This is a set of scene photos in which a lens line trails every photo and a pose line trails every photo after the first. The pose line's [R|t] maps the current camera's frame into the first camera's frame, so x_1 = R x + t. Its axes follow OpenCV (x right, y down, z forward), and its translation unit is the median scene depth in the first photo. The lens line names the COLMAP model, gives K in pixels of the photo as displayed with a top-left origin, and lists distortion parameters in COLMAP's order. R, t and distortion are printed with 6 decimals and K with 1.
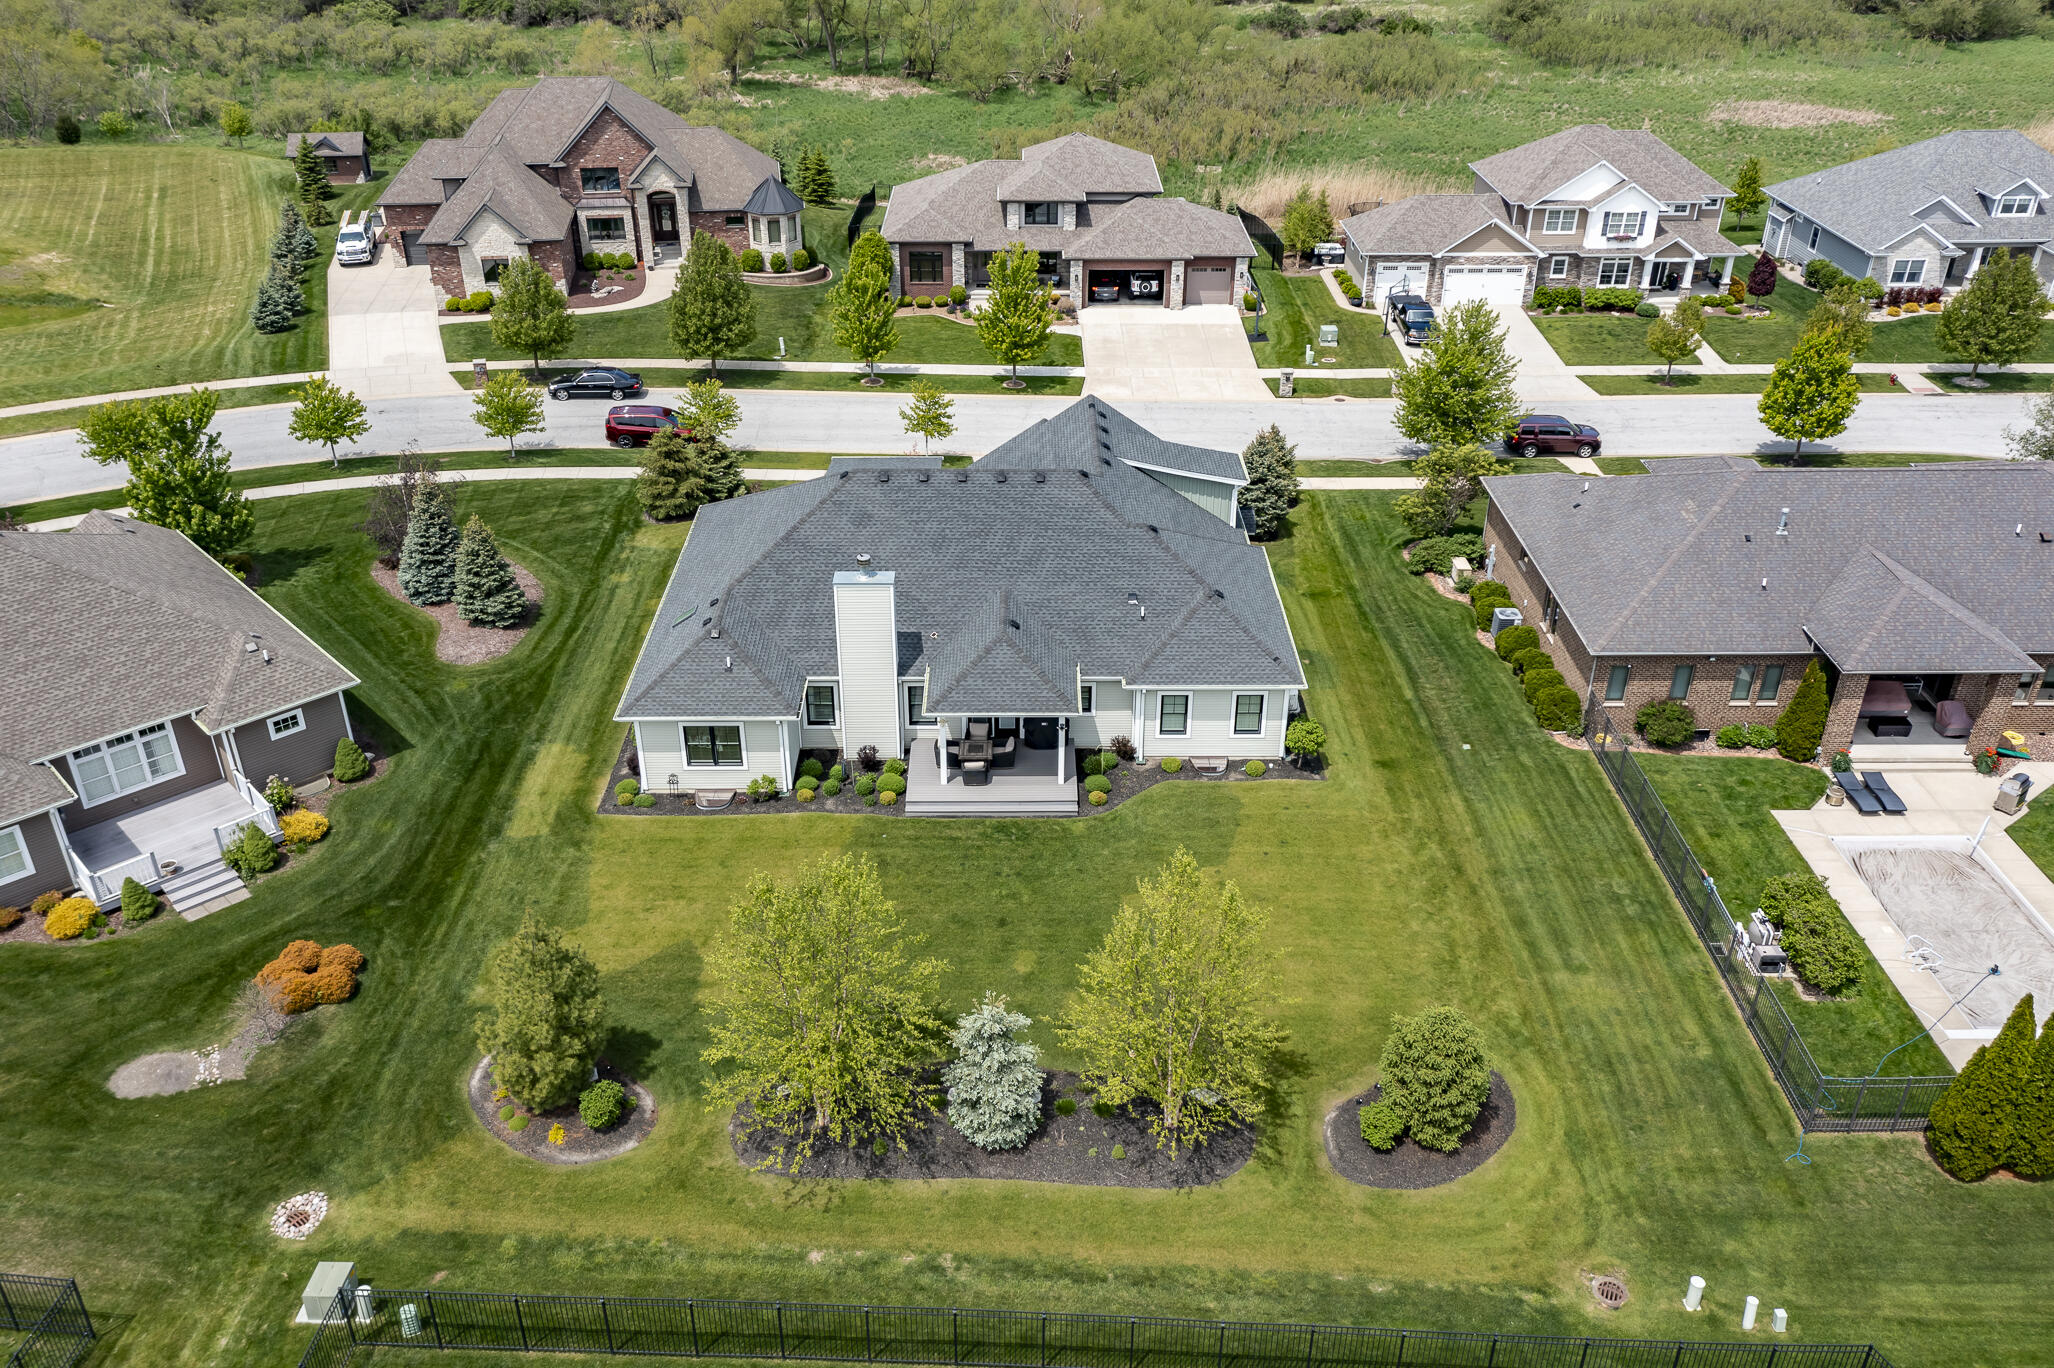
lens RADIAL K [[1634.3, 0, 1015.7], [0, 1634.3, 682.7], [0, 0, 1]] dist [0.035085, 0.003724]
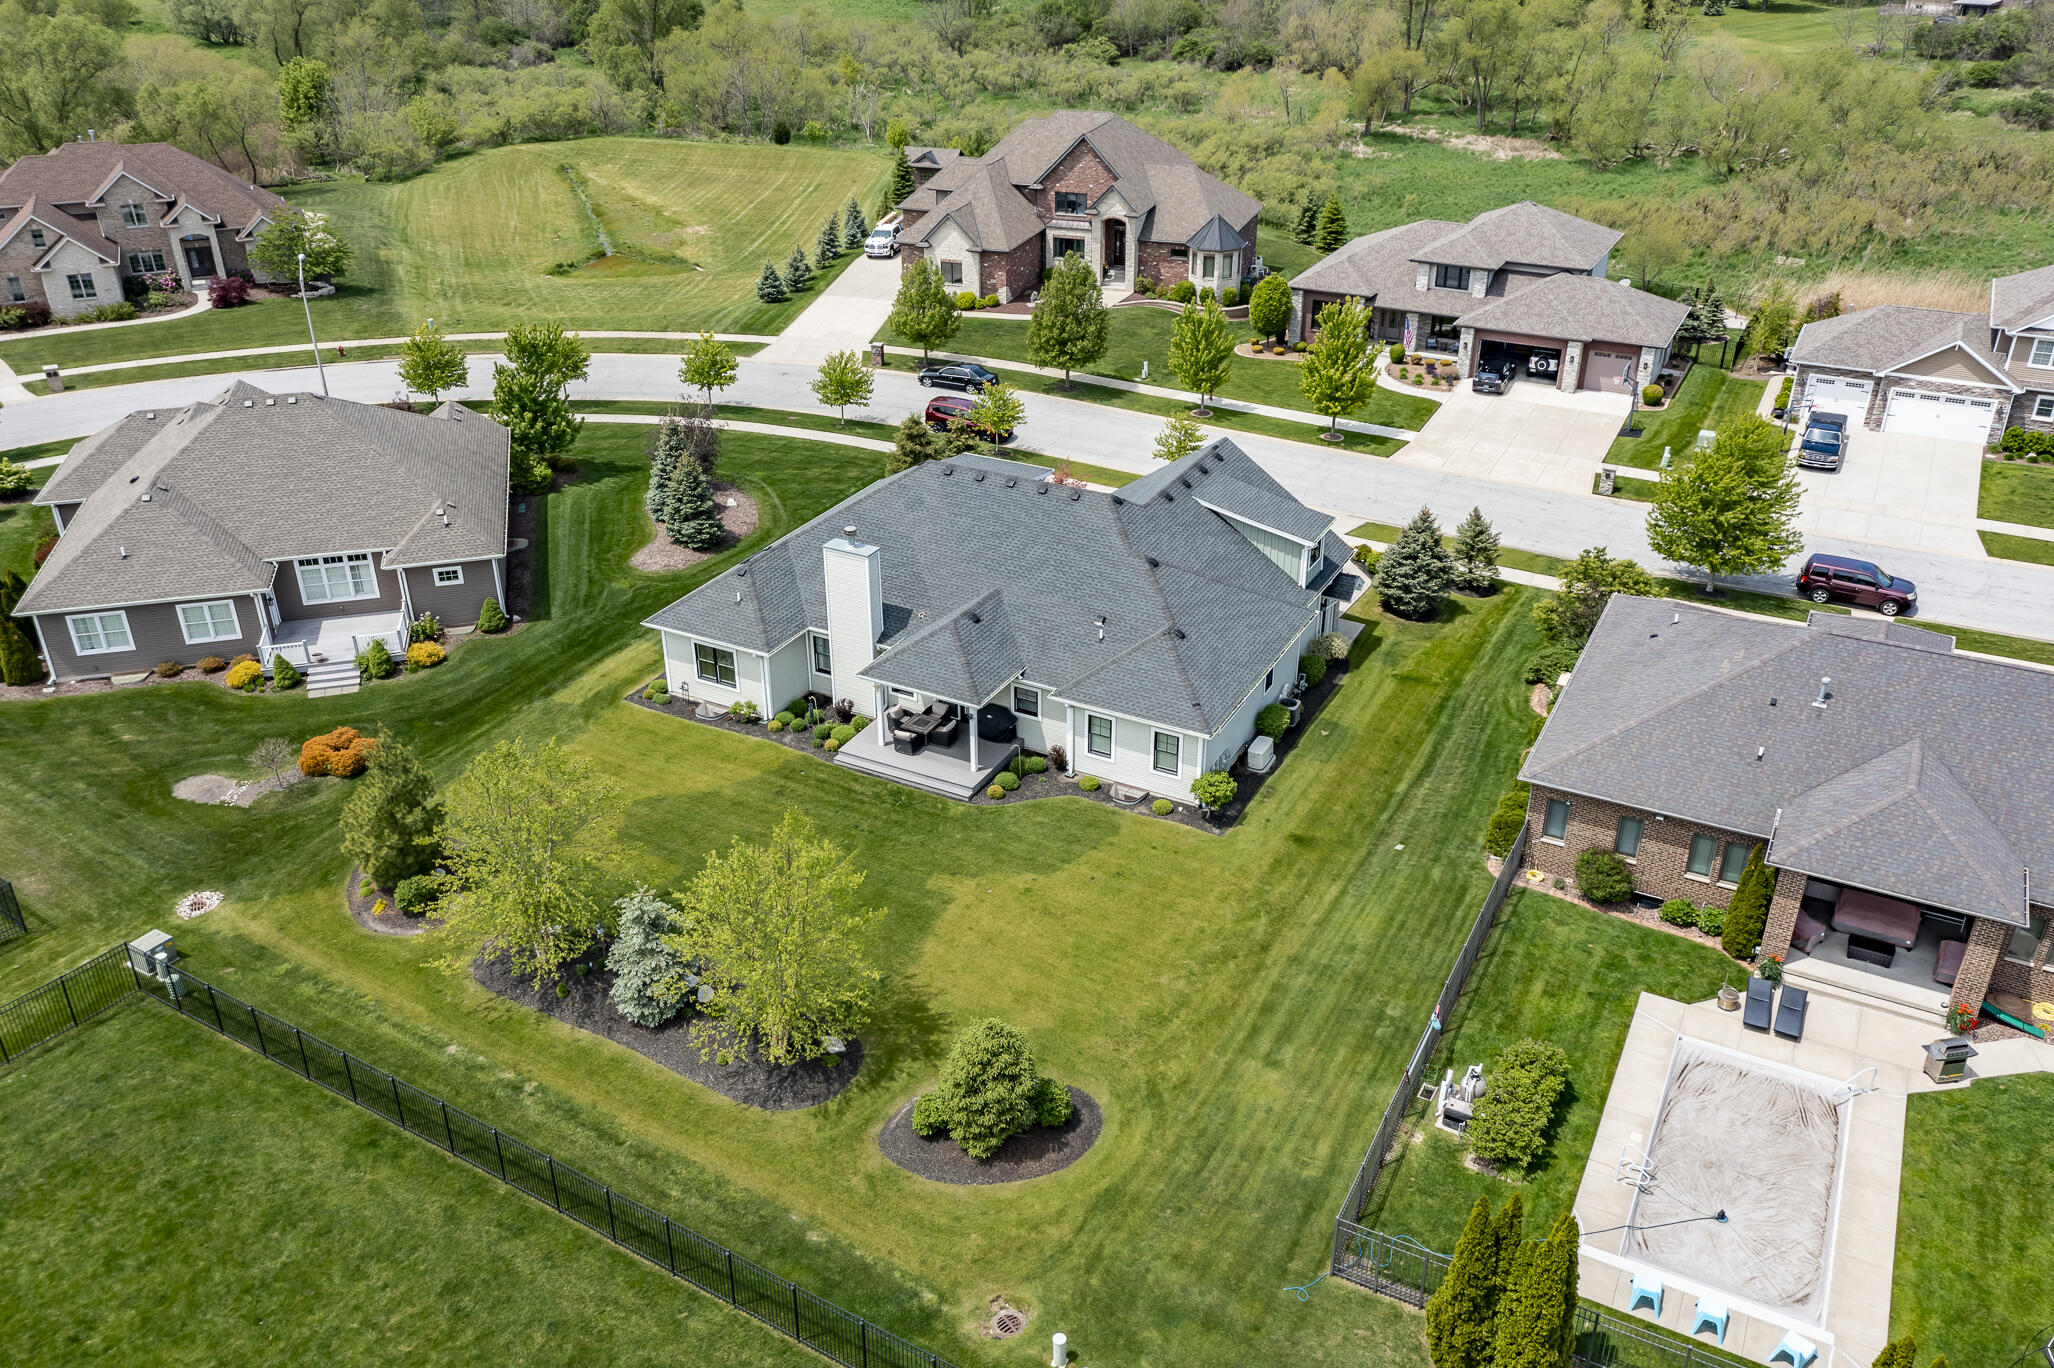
lens RADIAL K [[1634.3, 0, 1020.3], [0, 1634.3, 673.4], [0, 0, 1]] dist [0.035085, 0.003724]
pose [[0.877825, 0.218051, -0.426471, 0.356897], [-0.232057, 0.972505, 0.019580, -0.020454], [0.419015, 0.081778, 0.904289, 0.029971]]
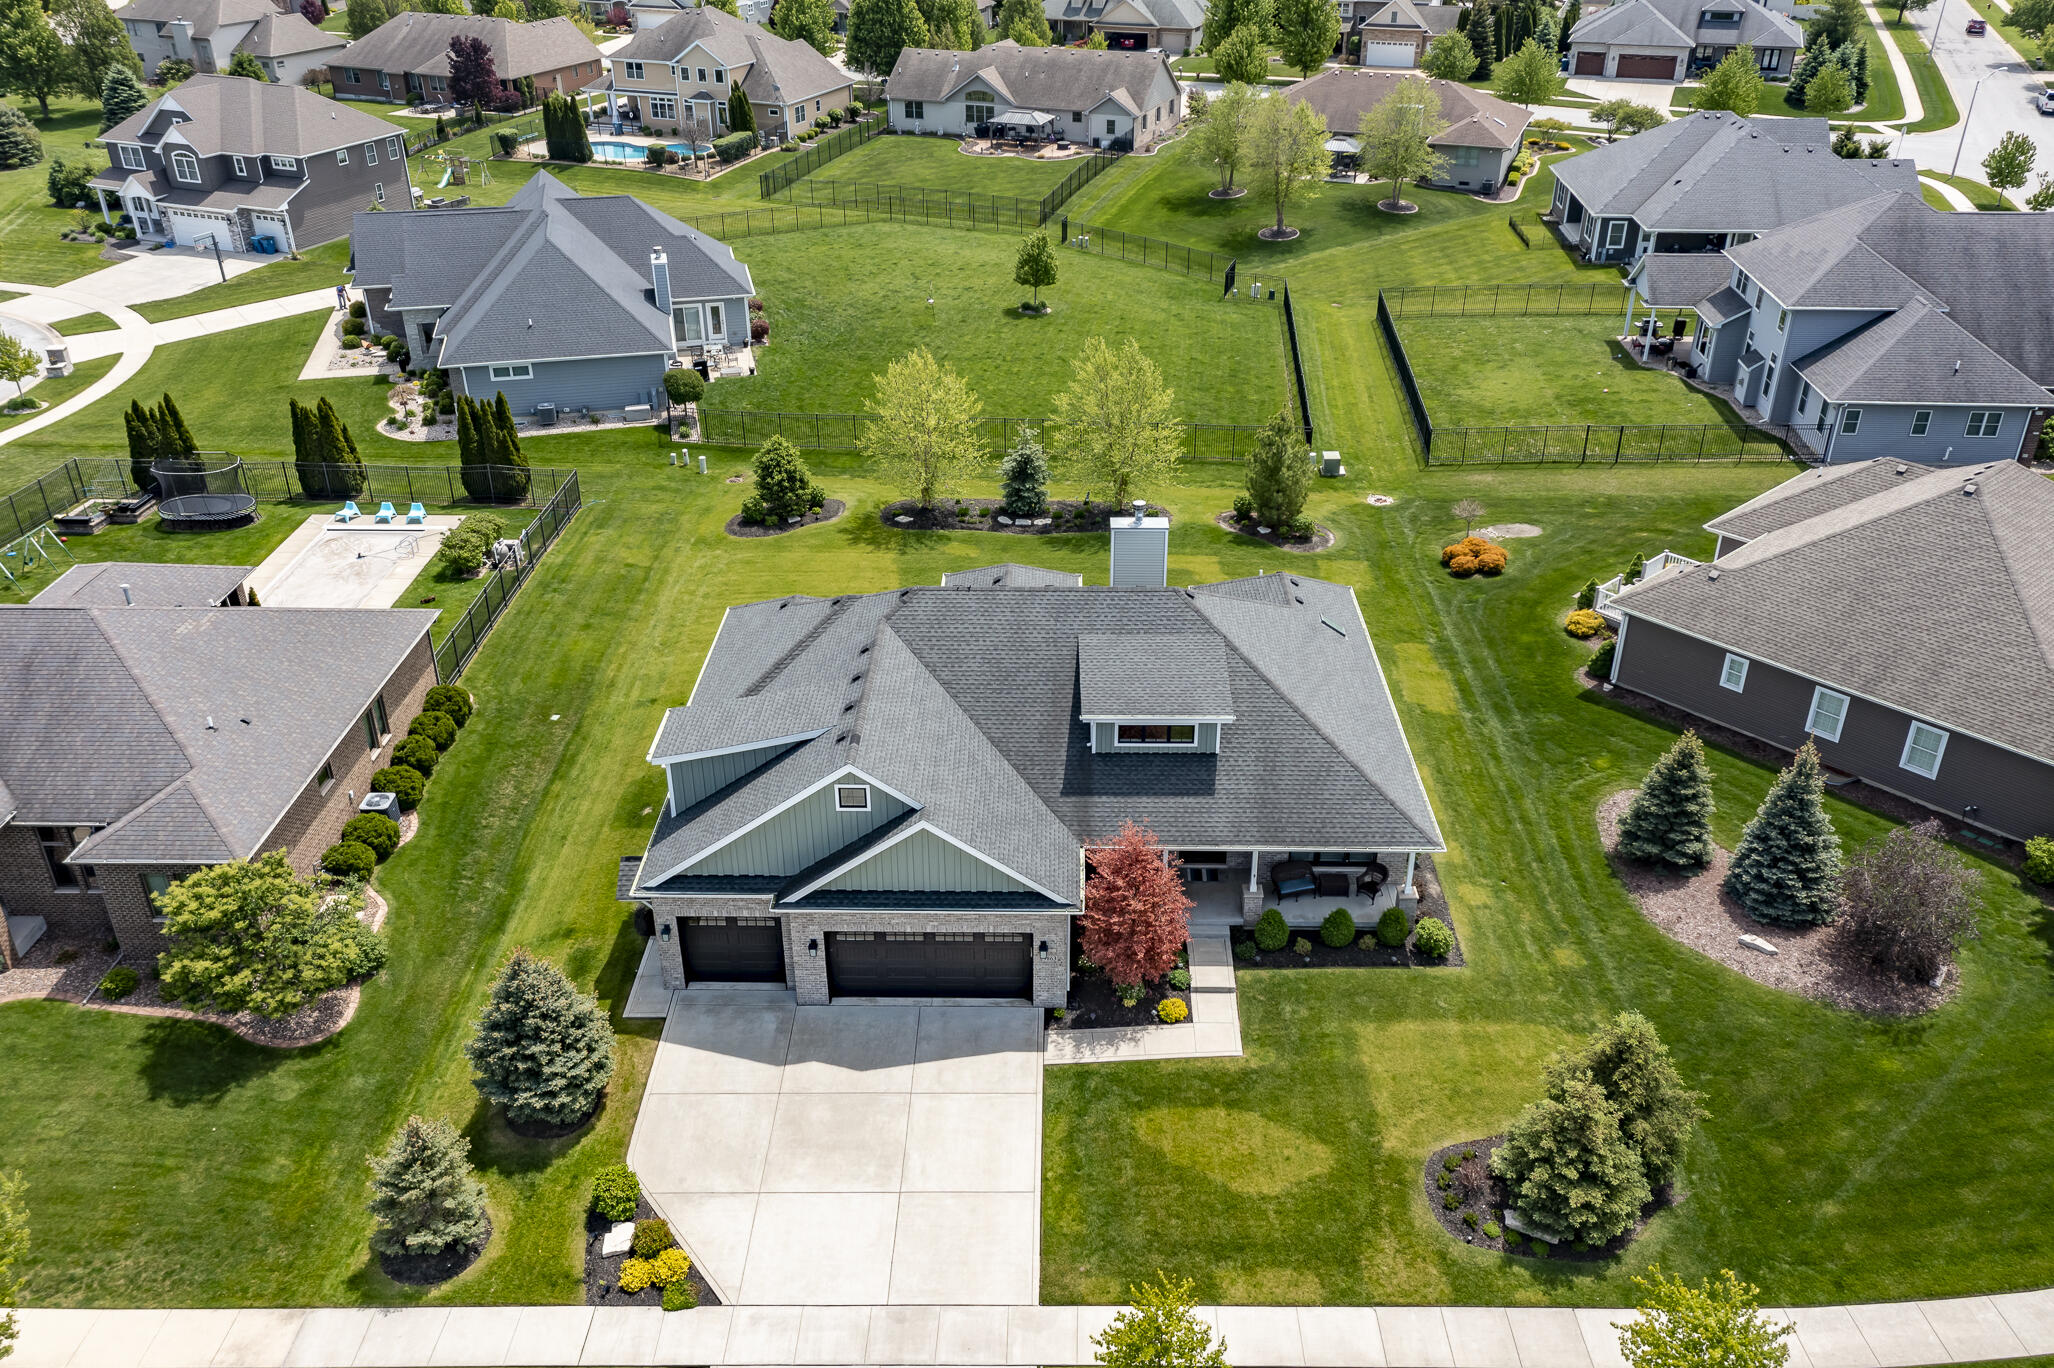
lens RADIAL K [[1634.3, 0, 1034.1], [0, 1634.3, 675.9], [0, 0, 1]] dist [0.035085, 0.003724]
pose [[-0.999722, -0.009668, 0.021516, -0.035990], [0.013108, 0.530674, 0.847475, -0.640529], [-0.019611, 0.847521, -0.530400, 1.164478]]
